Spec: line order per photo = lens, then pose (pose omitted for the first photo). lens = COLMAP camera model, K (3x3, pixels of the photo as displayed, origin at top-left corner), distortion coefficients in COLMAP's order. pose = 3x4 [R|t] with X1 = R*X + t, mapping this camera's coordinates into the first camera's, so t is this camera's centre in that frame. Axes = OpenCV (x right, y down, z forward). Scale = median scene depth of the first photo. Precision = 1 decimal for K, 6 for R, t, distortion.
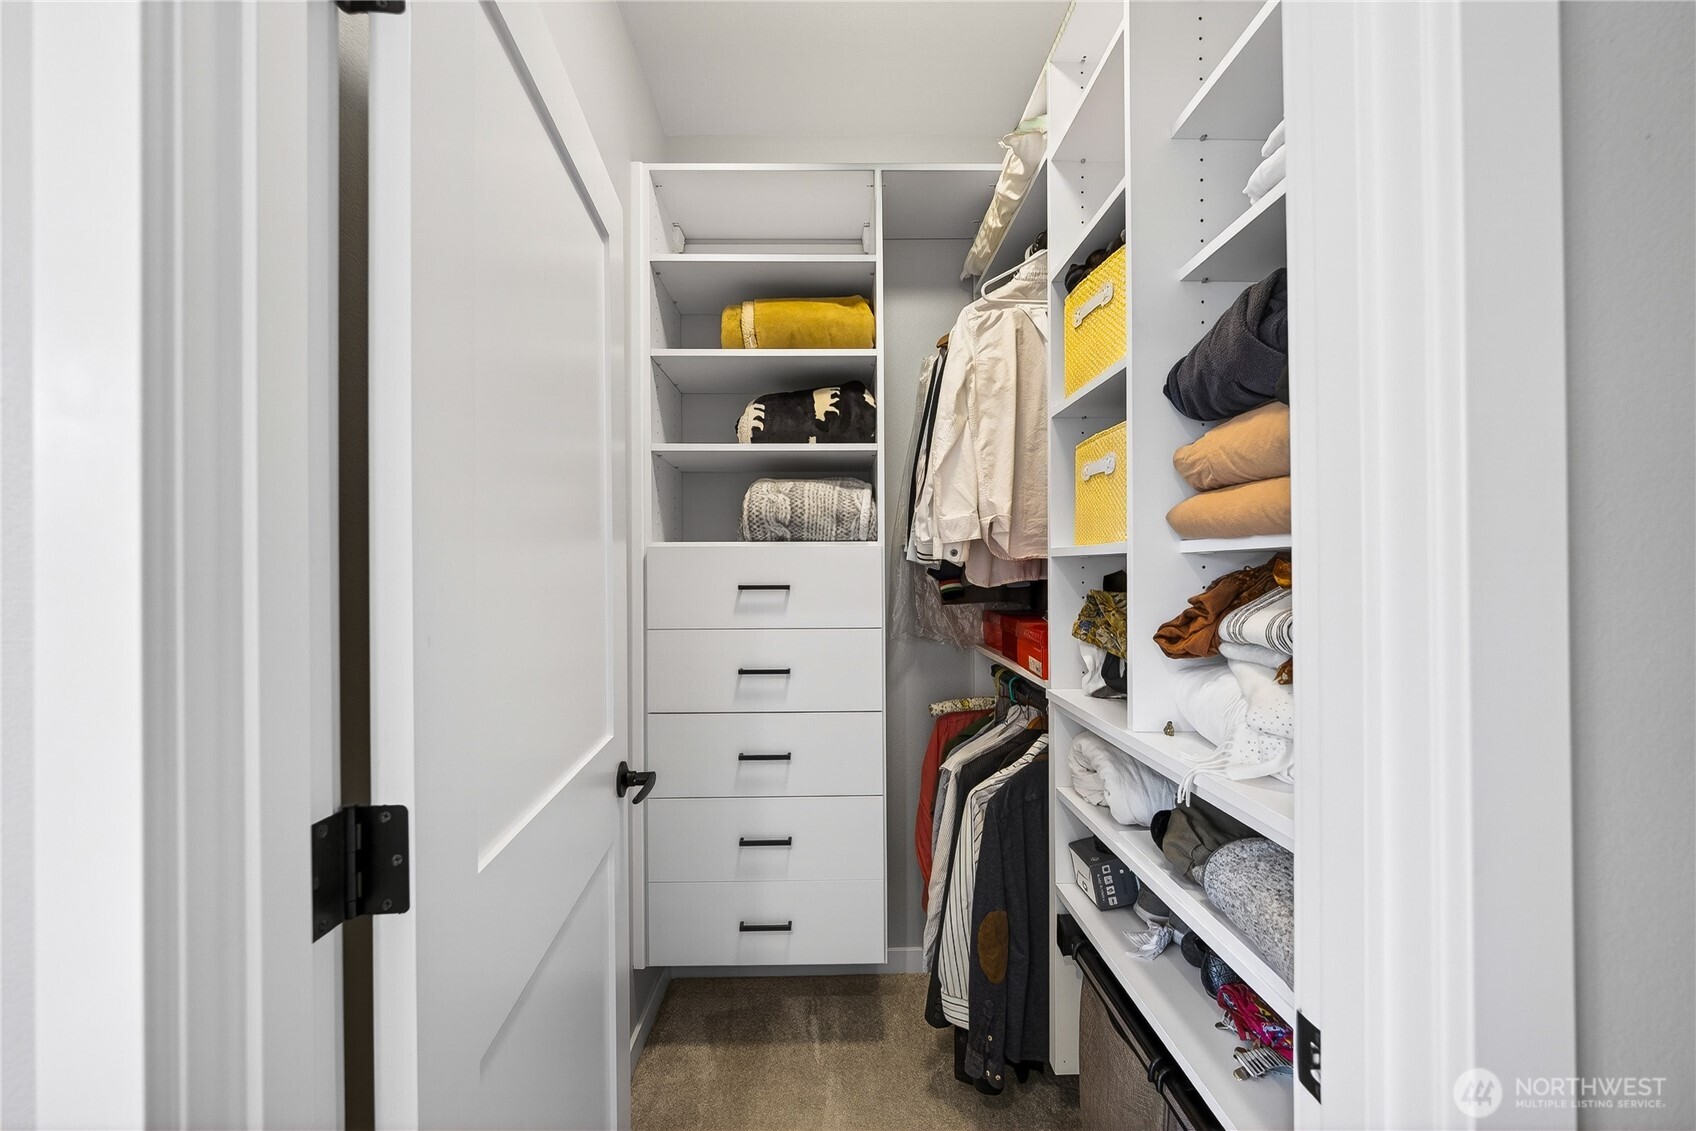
lens RADIAL K [[643.7, 0, 837.6], [0, 643.7, 570.9], [0, 0, 1]] dist [0.003777, -0.003555]
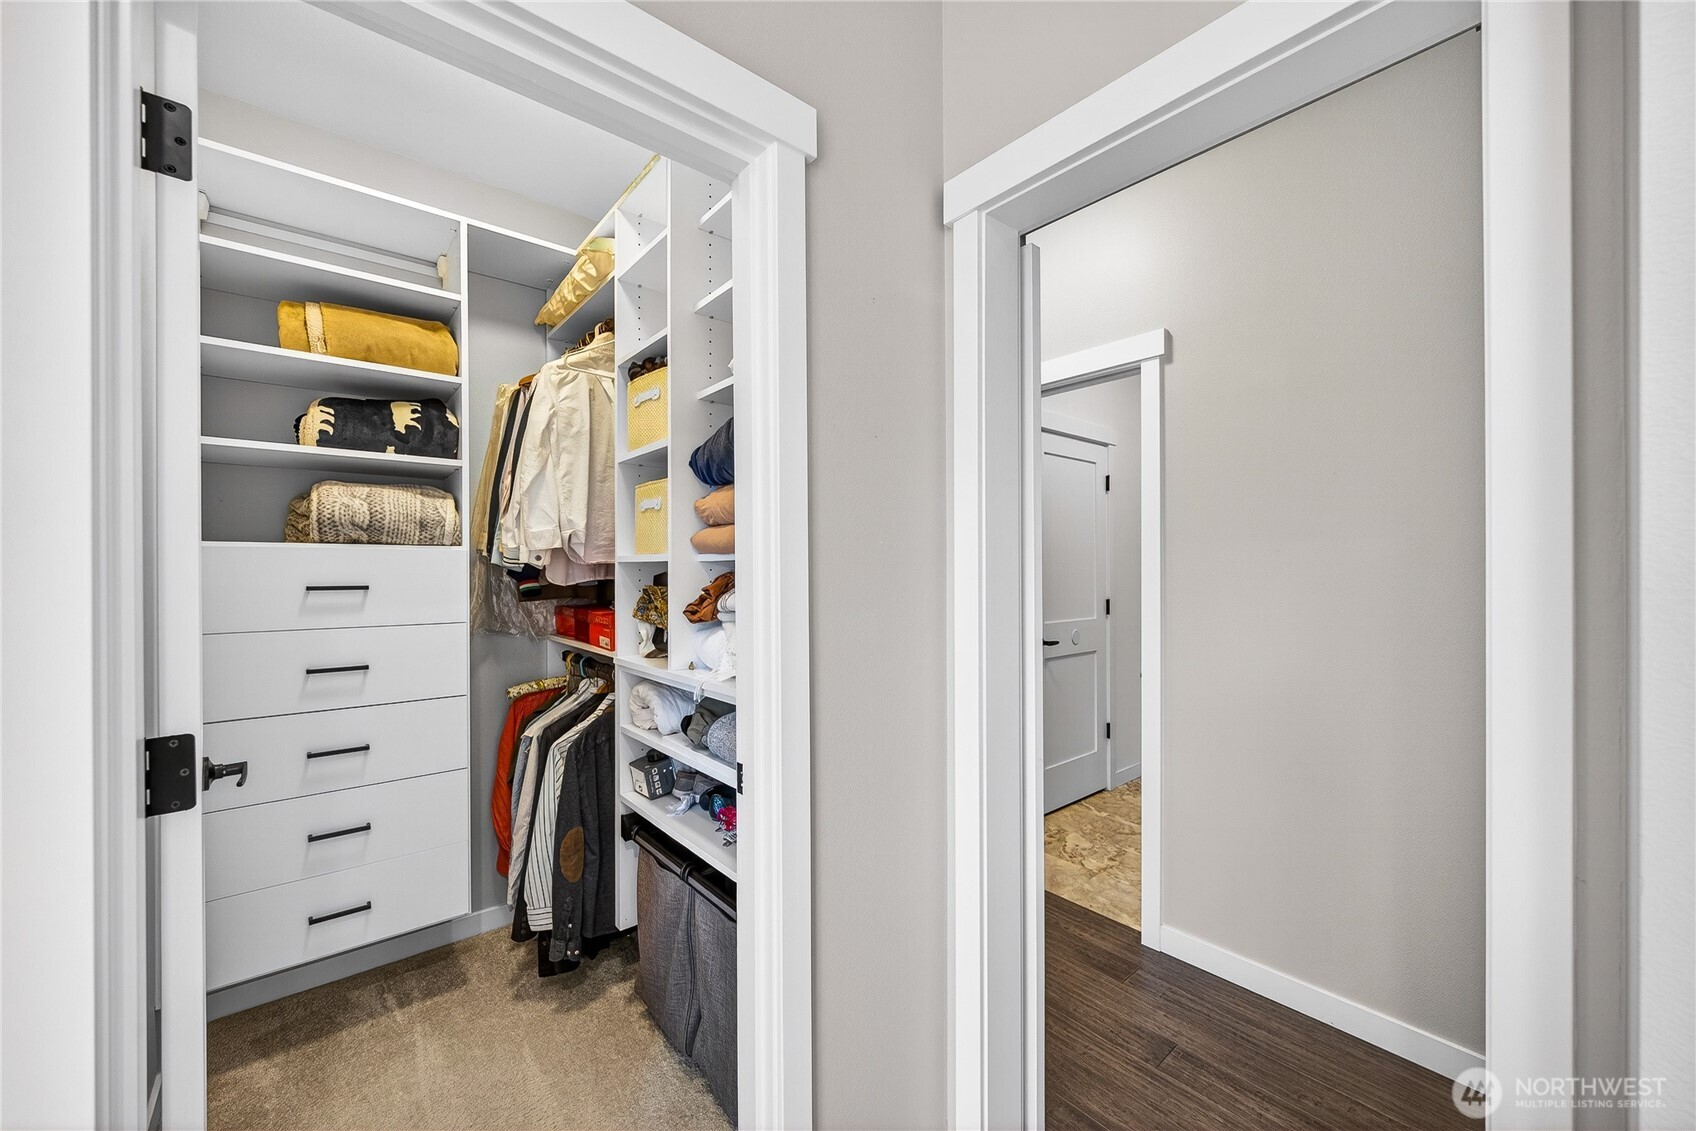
lens RADIAL K [[643.7, 0, 837.6], [0, 643.7, 570.9], [0, 0, 1]] dist [0.003777, -0.003555]
pose [[0.780023, 0.002846, 0.625745, -0.148962], [-0.000294, 0.999991, -0.004183, 0.002214], [-0.625751, 0.003079, 0.780017, -0.341184]]
